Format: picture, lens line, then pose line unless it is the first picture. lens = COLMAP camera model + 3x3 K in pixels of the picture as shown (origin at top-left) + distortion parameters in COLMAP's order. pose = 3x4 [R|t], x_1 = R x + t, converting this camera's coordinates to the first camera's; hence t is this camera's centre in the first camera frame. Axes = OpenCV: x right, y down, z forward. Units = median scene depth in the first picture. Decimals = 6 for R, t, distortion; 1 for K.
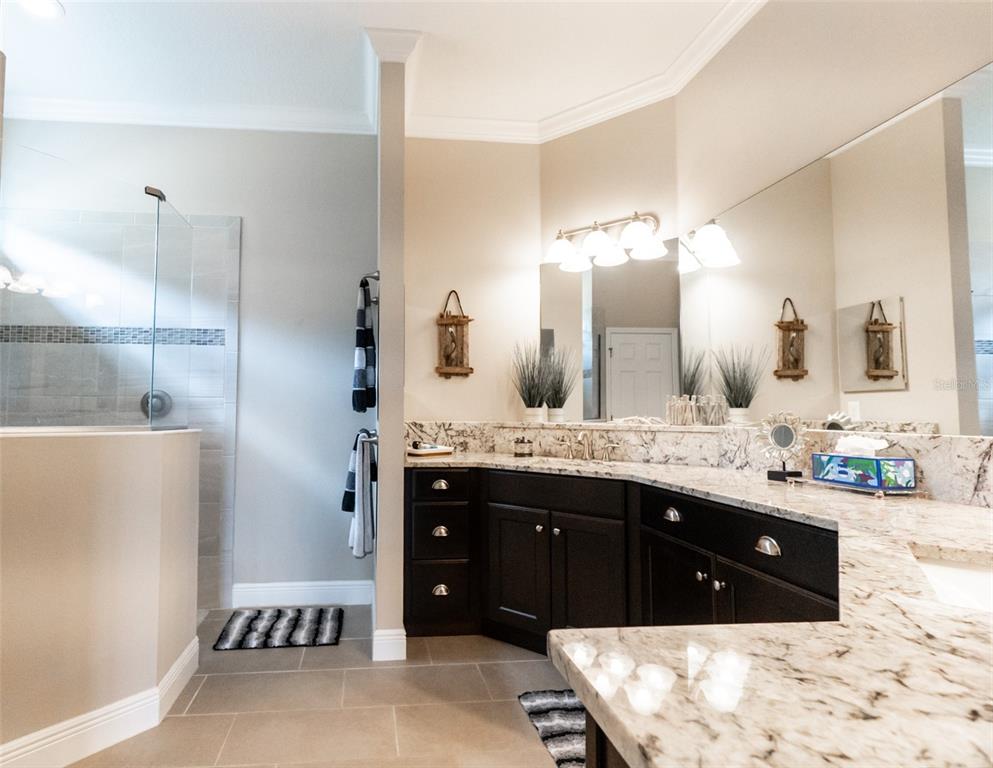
lens RADIAL K [[511.8, 0, 495.6], [0, 511.8, 388.9], [0, 0, 1]] dist [-0.003248, 0.001635]
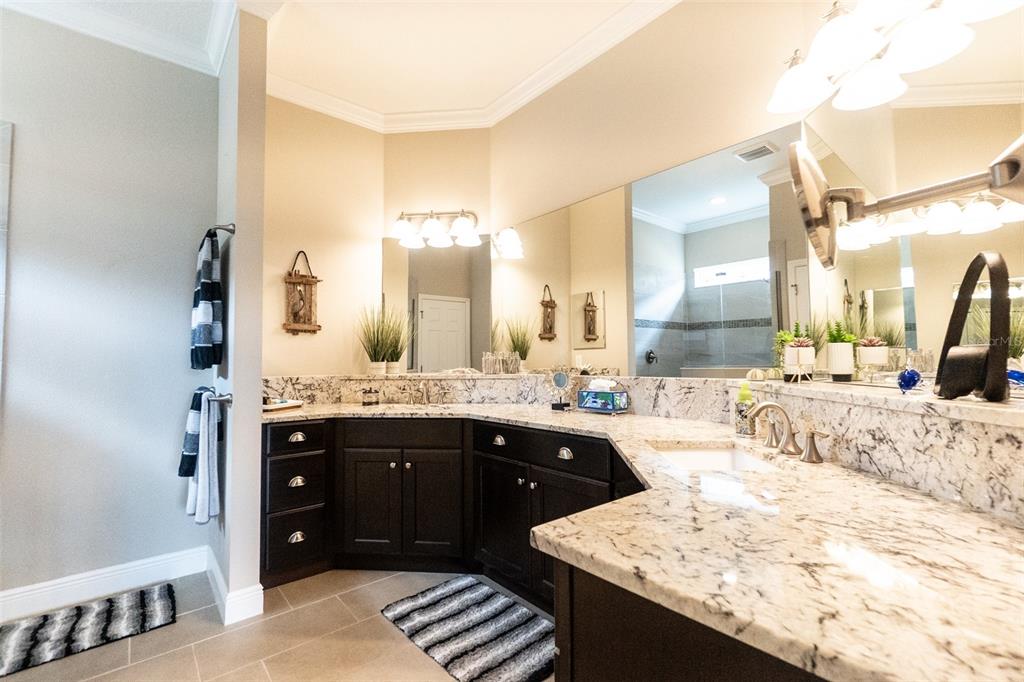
lens RADIAL K [[443.9, 0, 512.0], [0, 443.9, 339.1], [0, 0, 1]] dist [-0.004325, -0.000394]
pose [[0.821789, 0.016612, 0.569550, -0.267752], [-0.021381, 0.999770, 0.001689, -0.024721], [-0.569391, -0.013566, 0.821955, 0.005609]]
